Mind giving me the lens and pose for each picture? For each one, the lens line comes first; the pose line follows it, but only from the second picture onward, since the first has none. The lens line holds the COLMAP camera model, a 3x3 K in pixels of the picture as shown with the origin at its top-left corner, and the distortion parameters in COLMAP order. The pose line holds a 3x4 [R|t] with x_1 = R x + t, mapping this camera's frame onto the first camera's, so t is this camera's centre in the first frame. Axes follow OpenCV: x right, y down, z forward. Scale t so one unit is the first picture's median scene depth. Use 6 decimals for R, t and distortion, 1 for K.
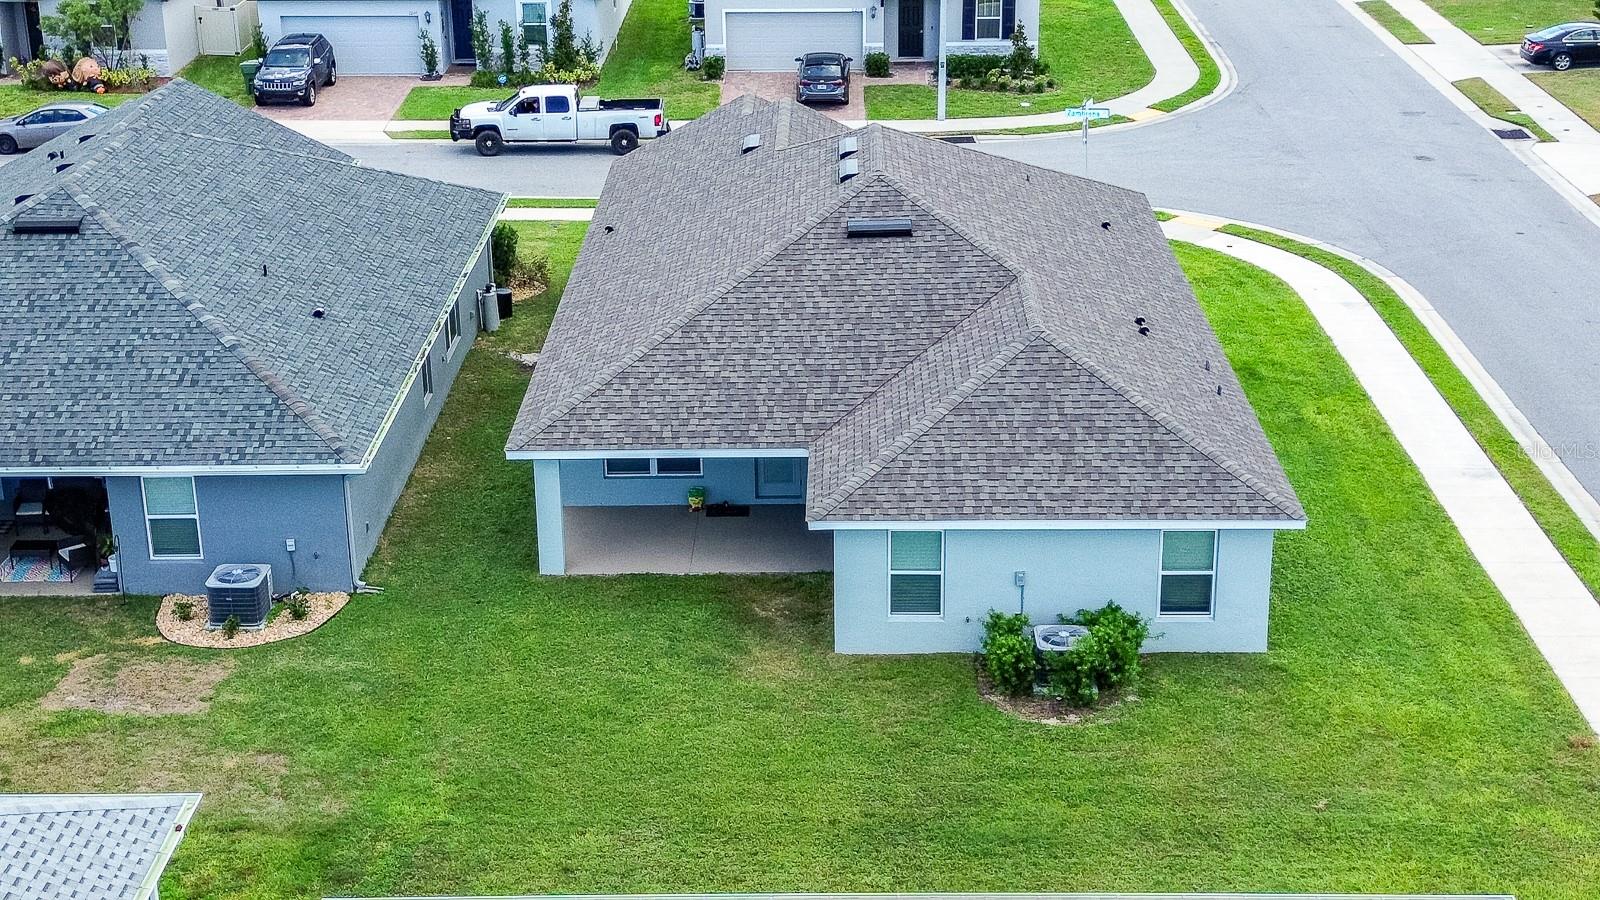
lens RADIAL K [[2255.2, 0, 800.0], [0, 2255.2, 450.0], [0, 0, 1]] dist [0.201238, -0.587380]
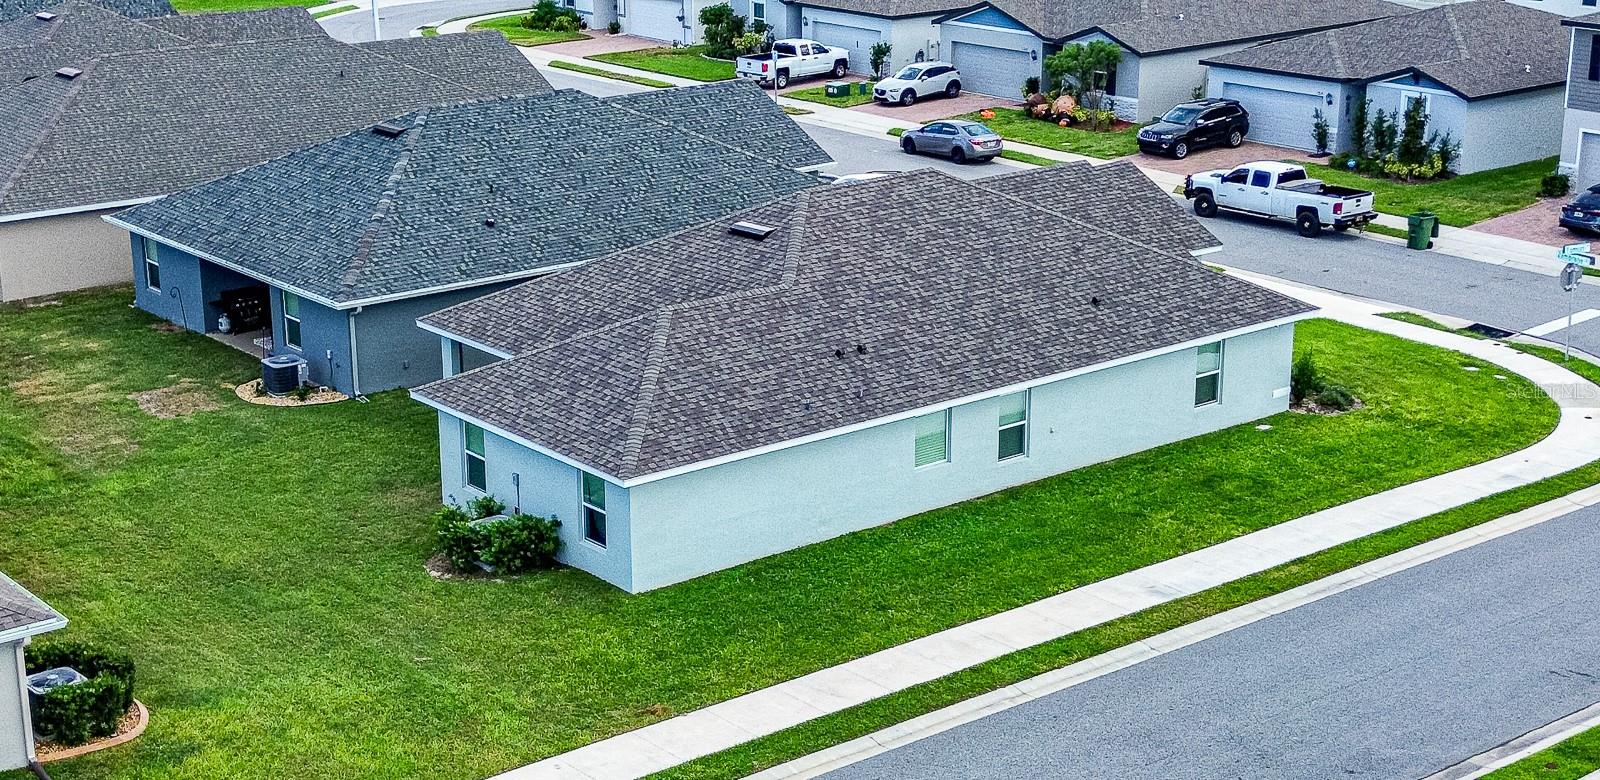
lens RADIAL K [[2376.0, 0, 748.5], [0, 2376.0, 391.1], [0, 0, 1]] dist [0.113322, 0.000122]
pose [[0.630527, 0.223177, -0.743389, 1.070229], [-0.278180, 0.959121, 0.051996, -0.088353], [0.724604, 0.174011, 0.666835, 0.182892]]
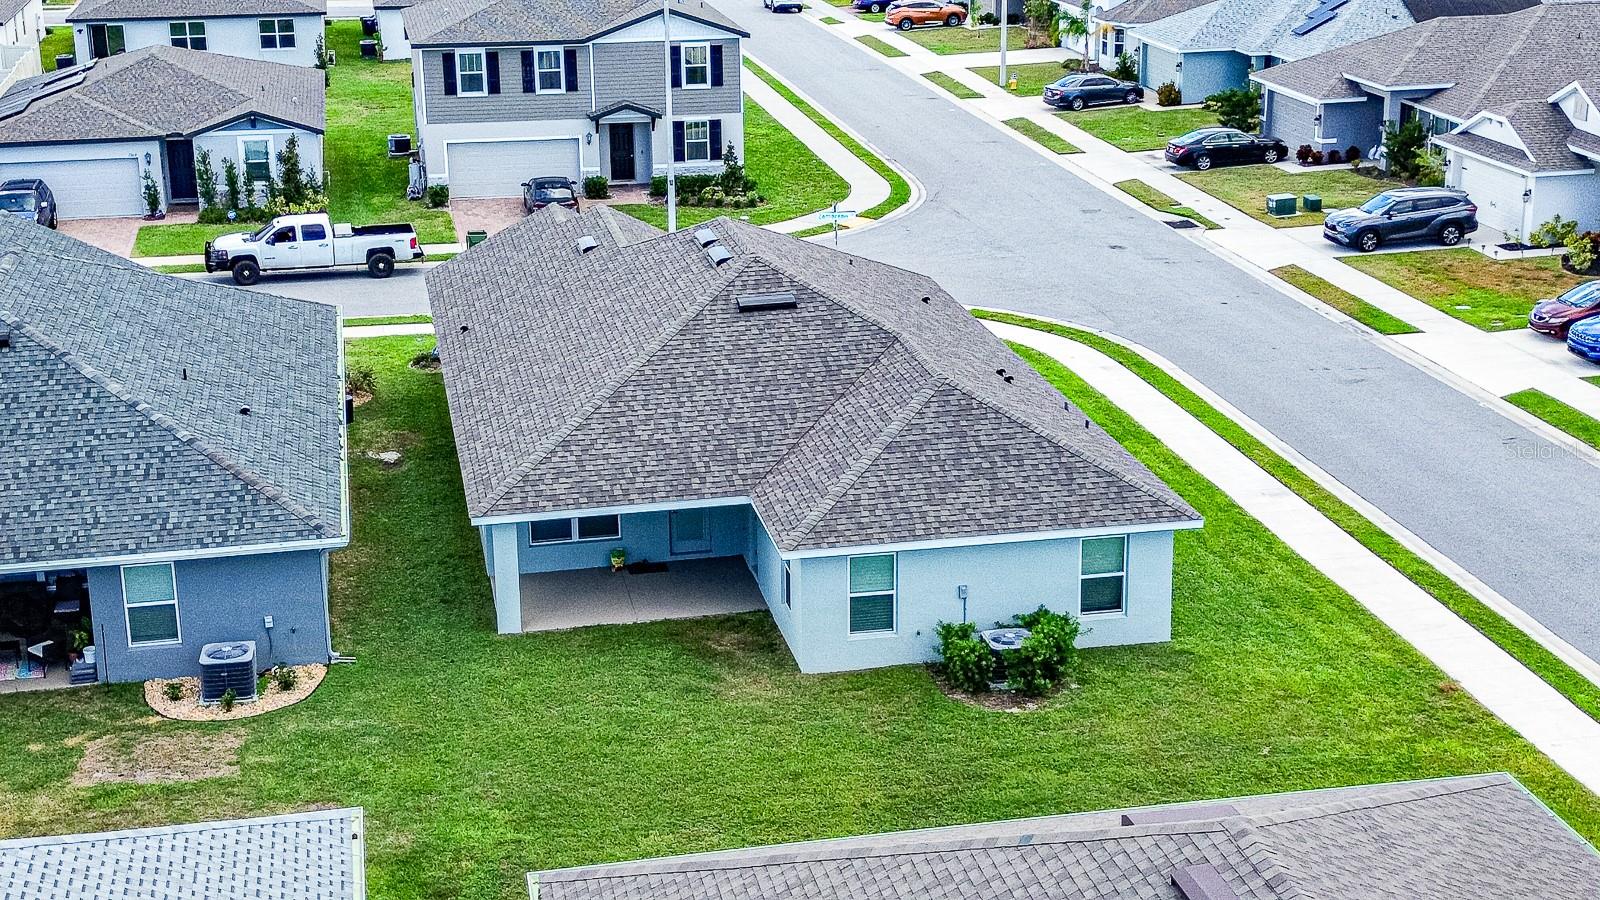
lens RADIAL K [[2255.2, 0, 800.0], [0, 2255.2, 450.0], [0, 0, 1]] dist [0.201238, -0.587380]
pose [[0.977786, -0.063620, 0.199717, -0.187300], [0.076762, 0.995317, -0.058757, 0.043007], [-0.195043, 0.072782, 0.978090, -0.084816]]
